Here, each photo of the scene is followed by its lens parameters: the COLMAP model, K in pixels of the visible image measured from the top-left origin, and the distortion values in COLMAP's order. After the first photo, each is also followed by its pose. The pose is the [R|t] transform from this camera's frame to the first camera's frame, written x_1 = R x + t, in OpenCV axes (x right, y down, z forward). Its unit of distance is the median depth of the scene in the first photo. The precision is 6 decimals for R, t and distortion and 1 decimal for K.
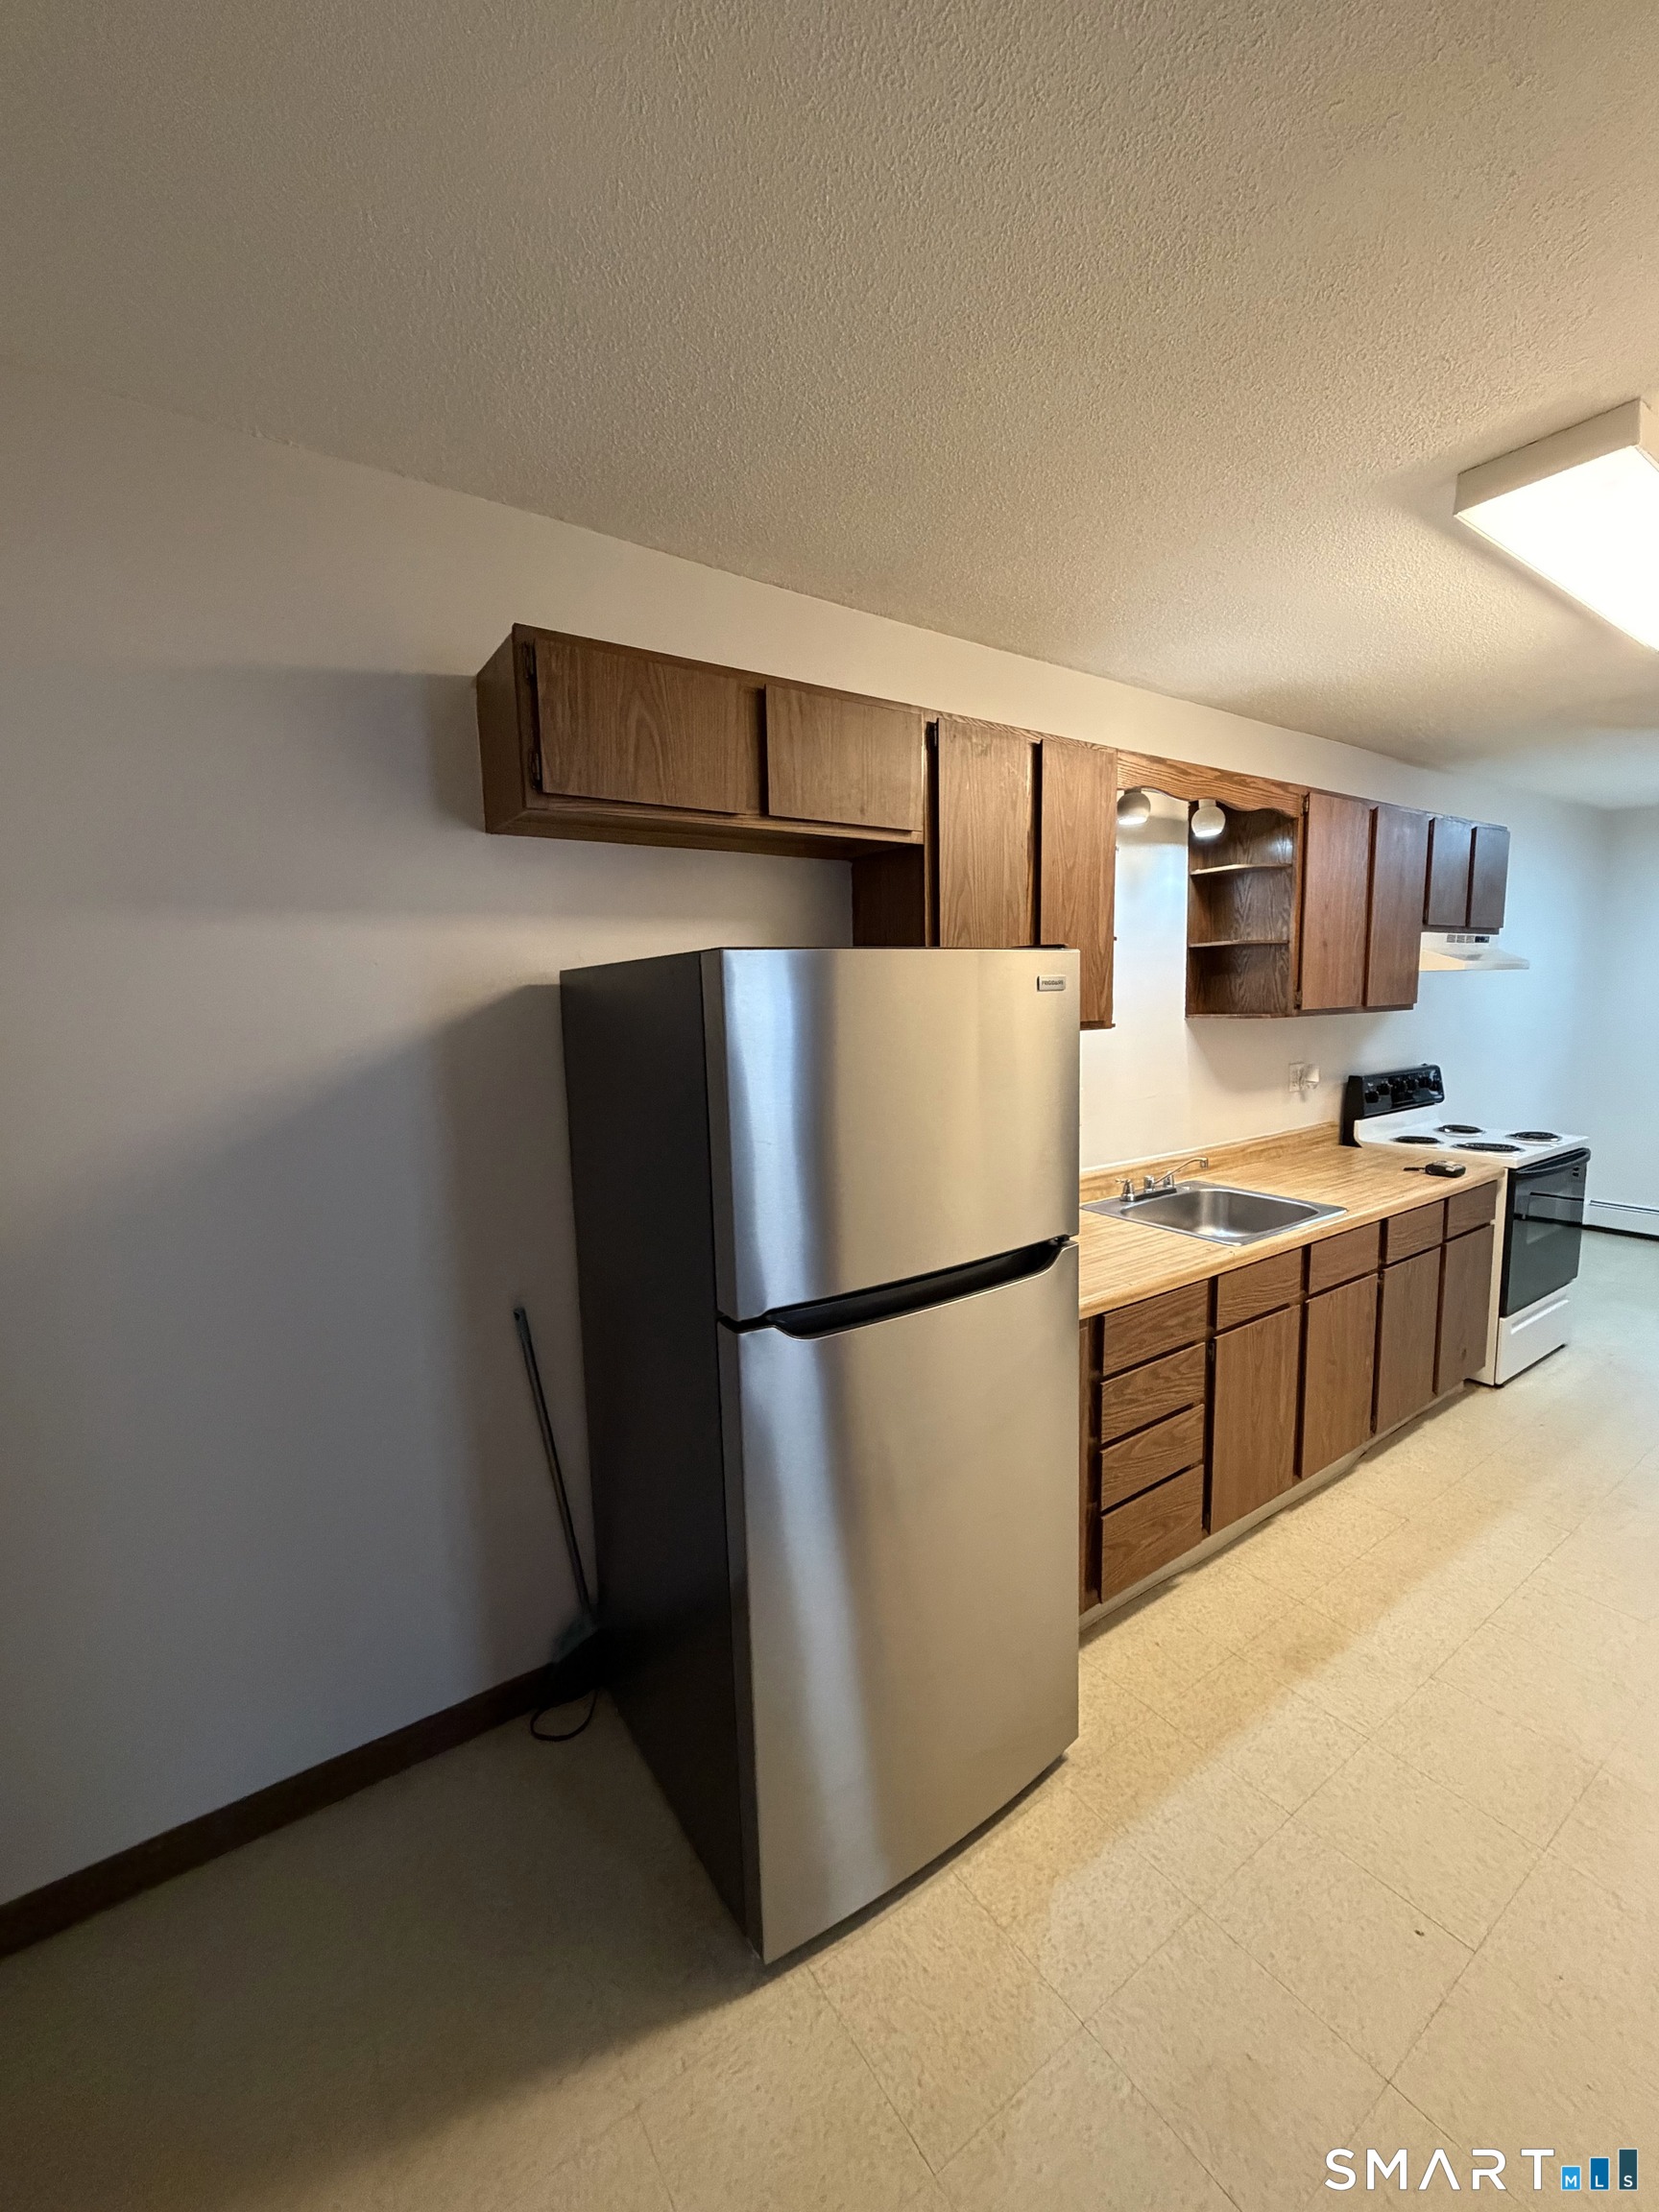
lens RADIAL K [[887.4, 0, 826.3], [0, 887.4, 1099.2], [0, 0, 1]] dist [-0.001637, 0.000222]
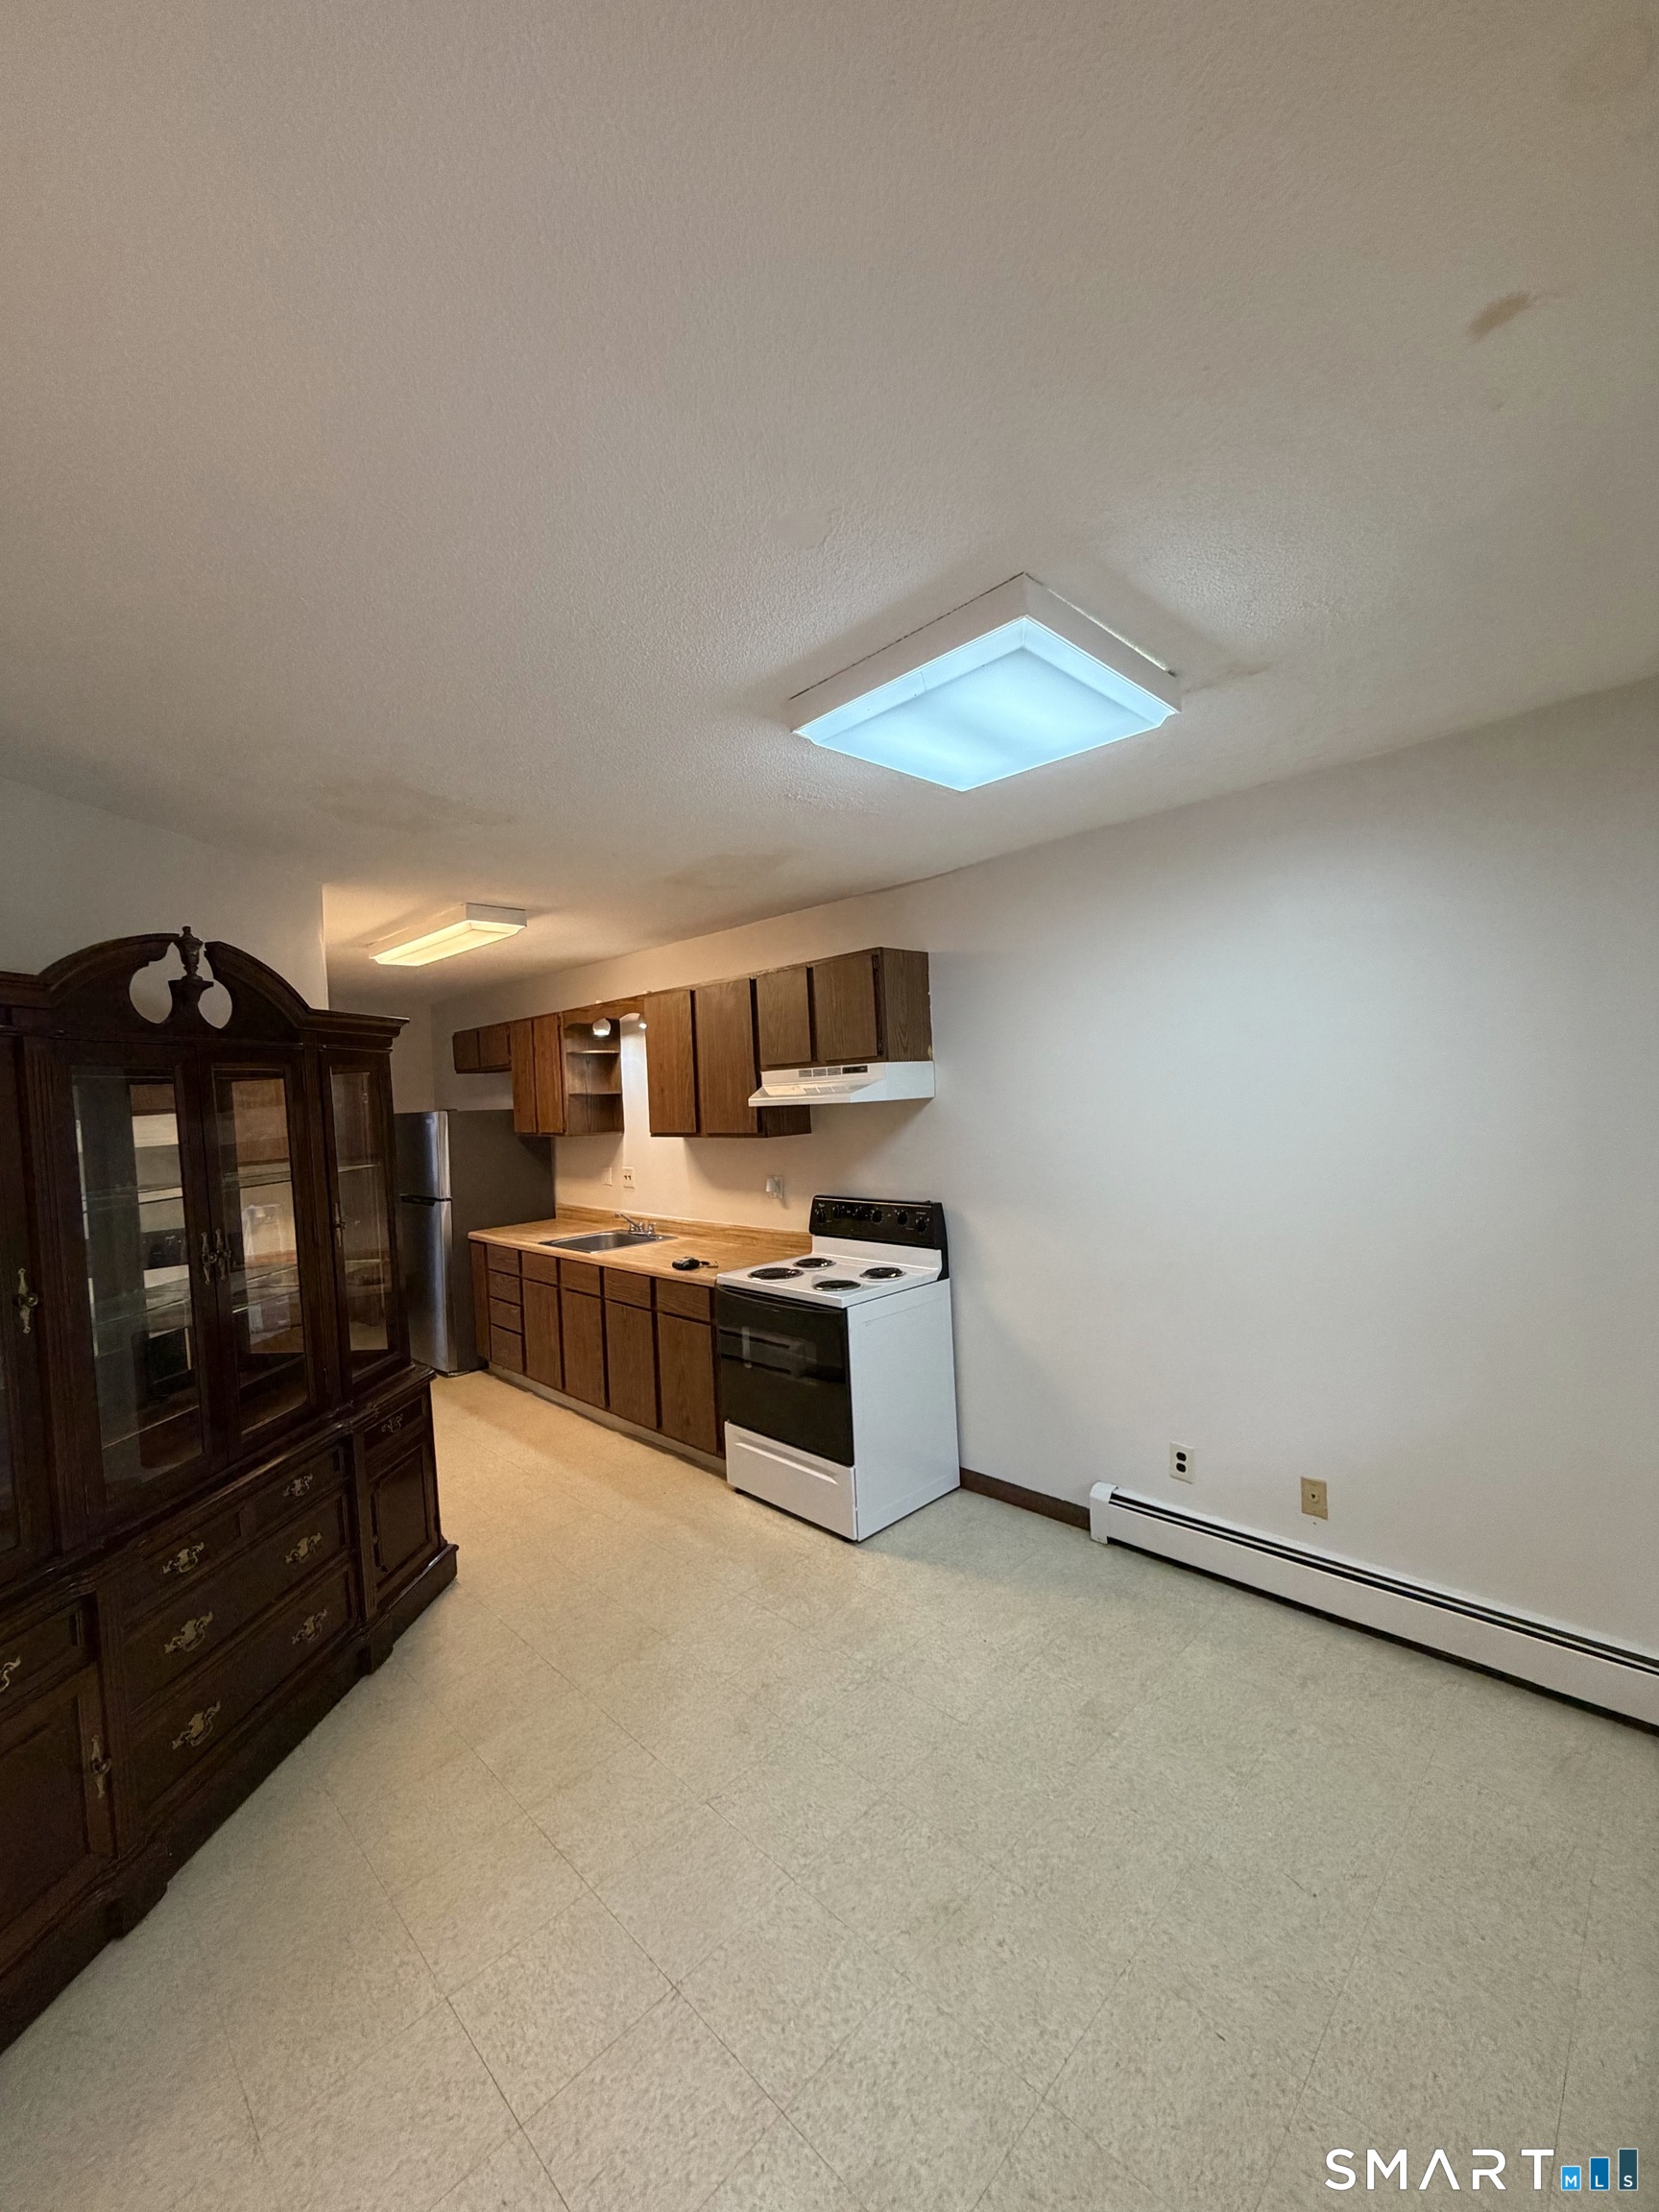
lens RADIAL K [[887.4, 0, 832.8], [0, 887.4, 1101.0], [0, 0, 1]] dist [-0.001637, 0.000222]
pose [[0.187120, 0.023307, -0.982060, 2.079497], [-0.078172, 0.996901, 0.008764, -0.190789], [0.979222, 0.075129, 0.188363, 0.994335]]
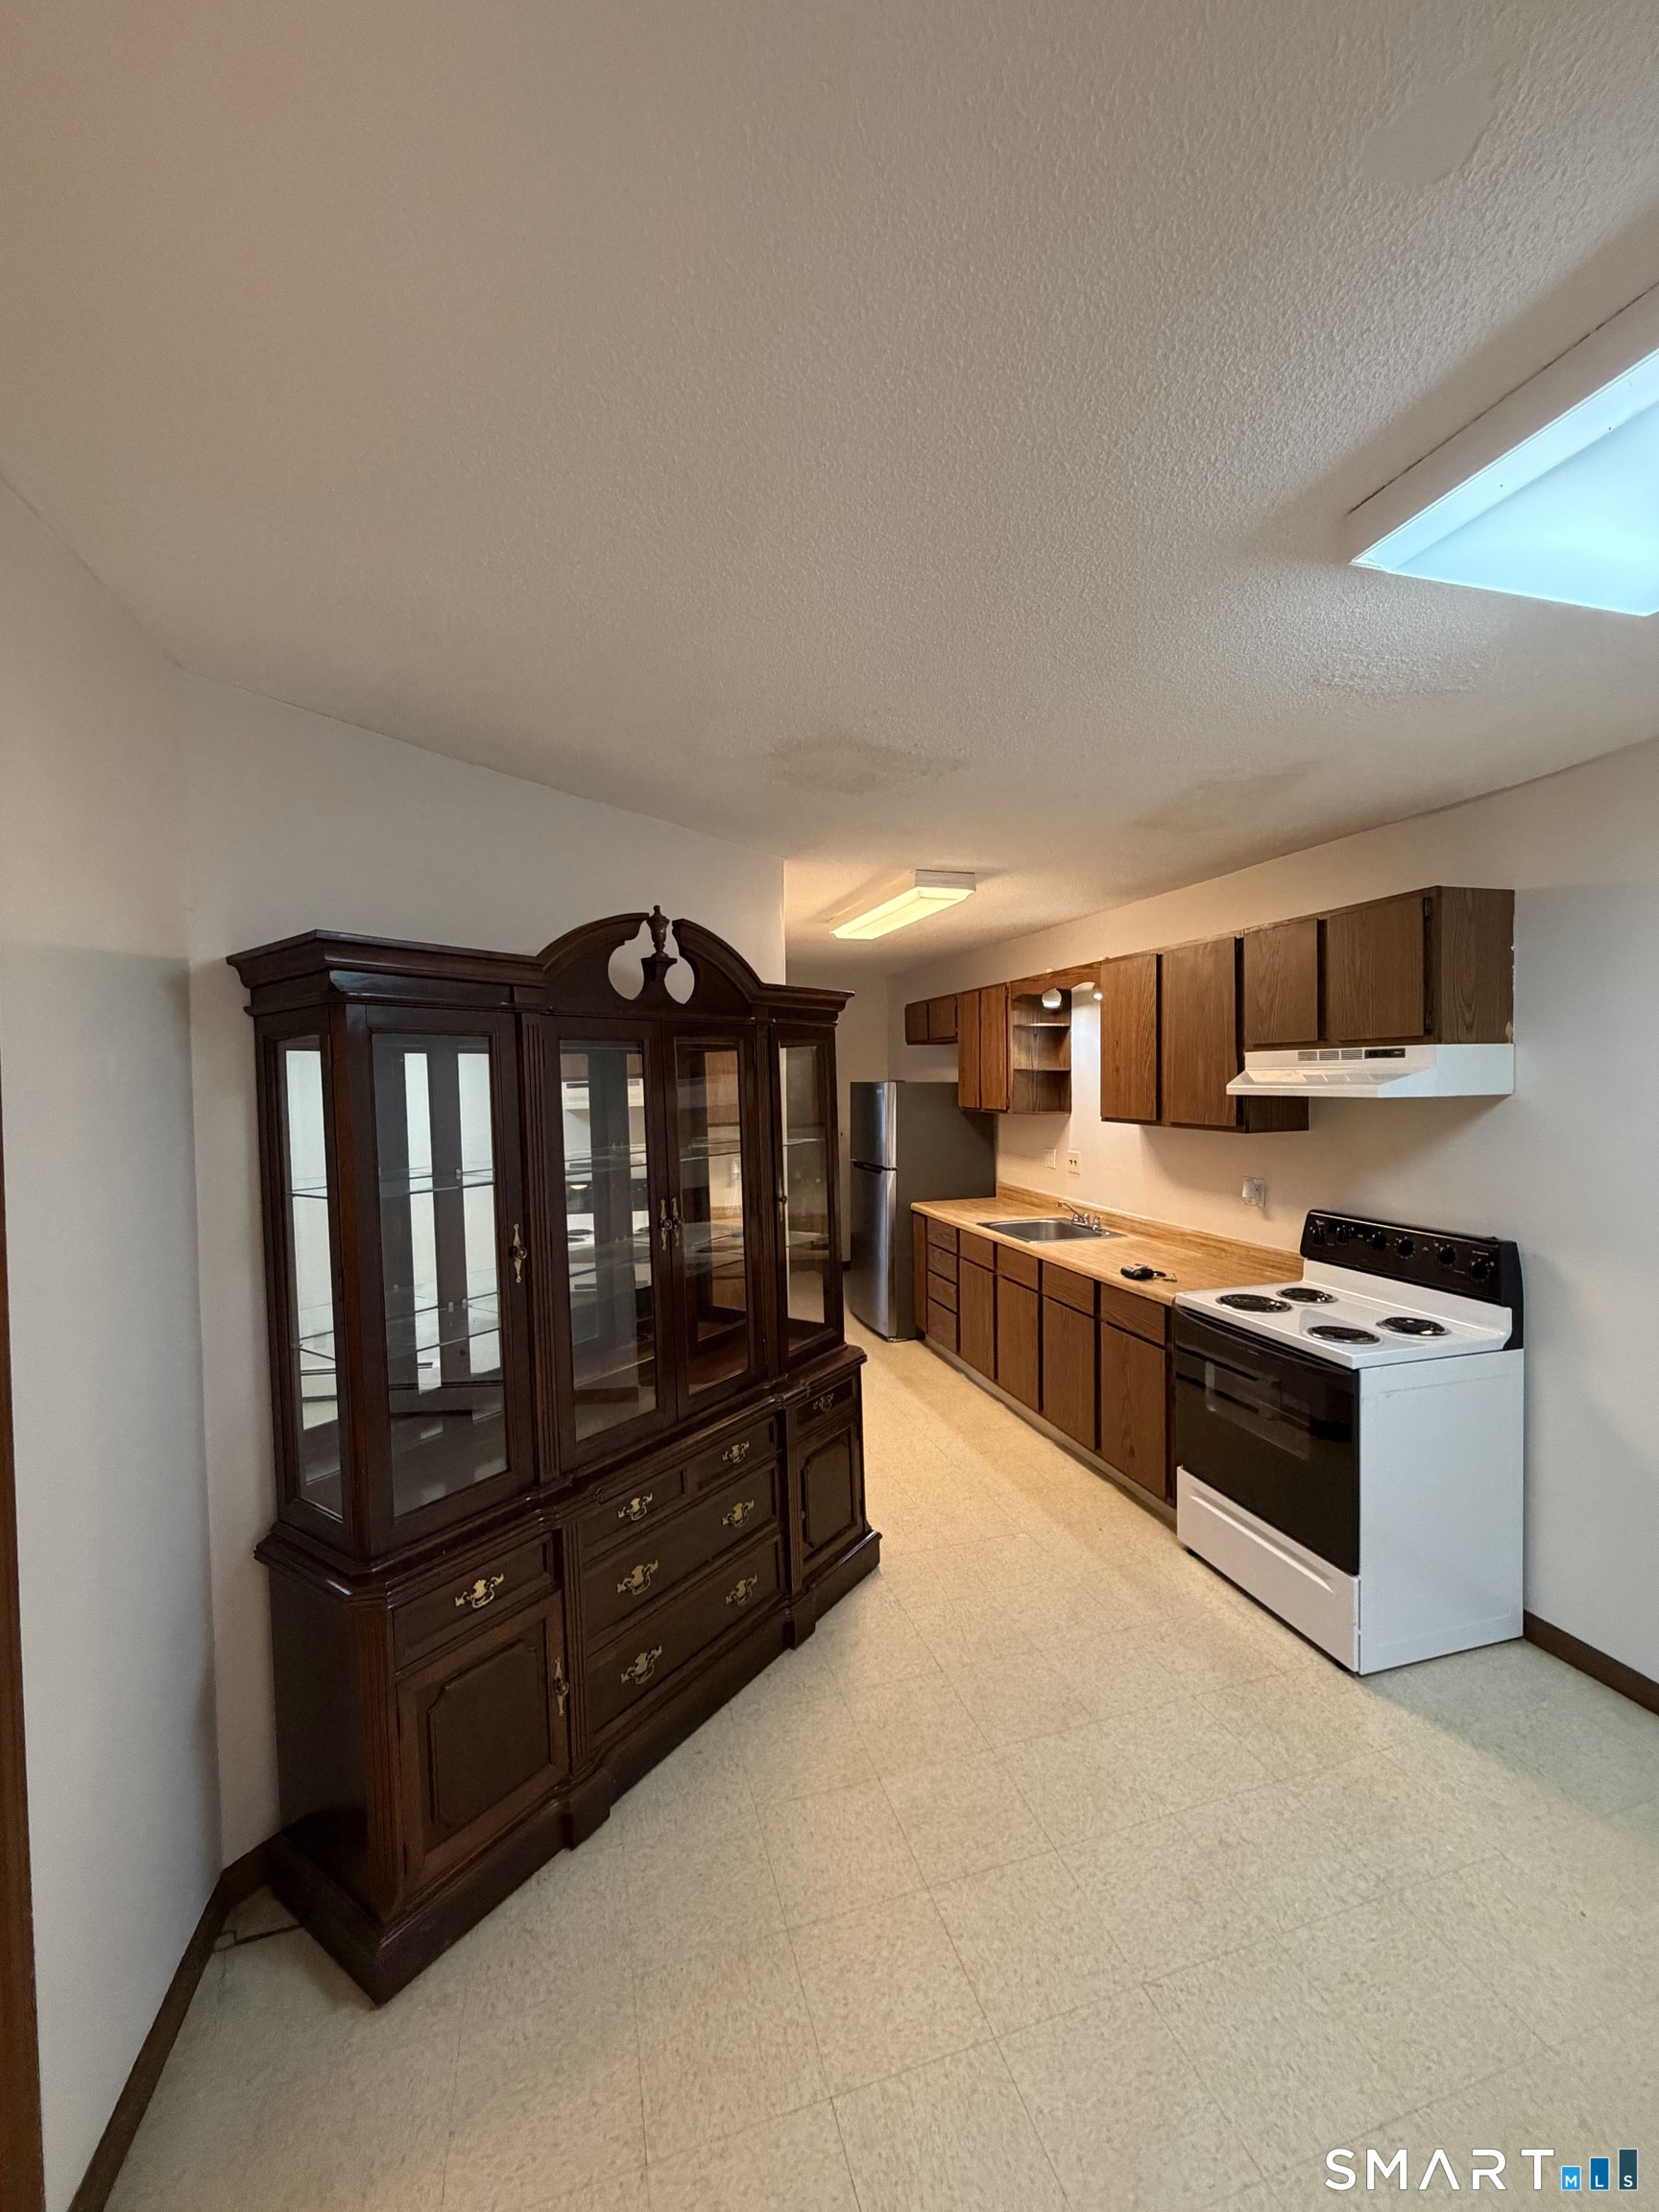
lens RADIAL K [[887.4, 0, 824.8], [0, 887.4, 1098.2], [0, 0, 1]] dist [-0.001637, 0.000222]
pose [[-0.309242, 0.050614, -0.949635, 1.944265], [-0.096447, 0.991765, 0.084267, -0.200341], [0.946080, 0.117648, -0.301814, 0.984734]]
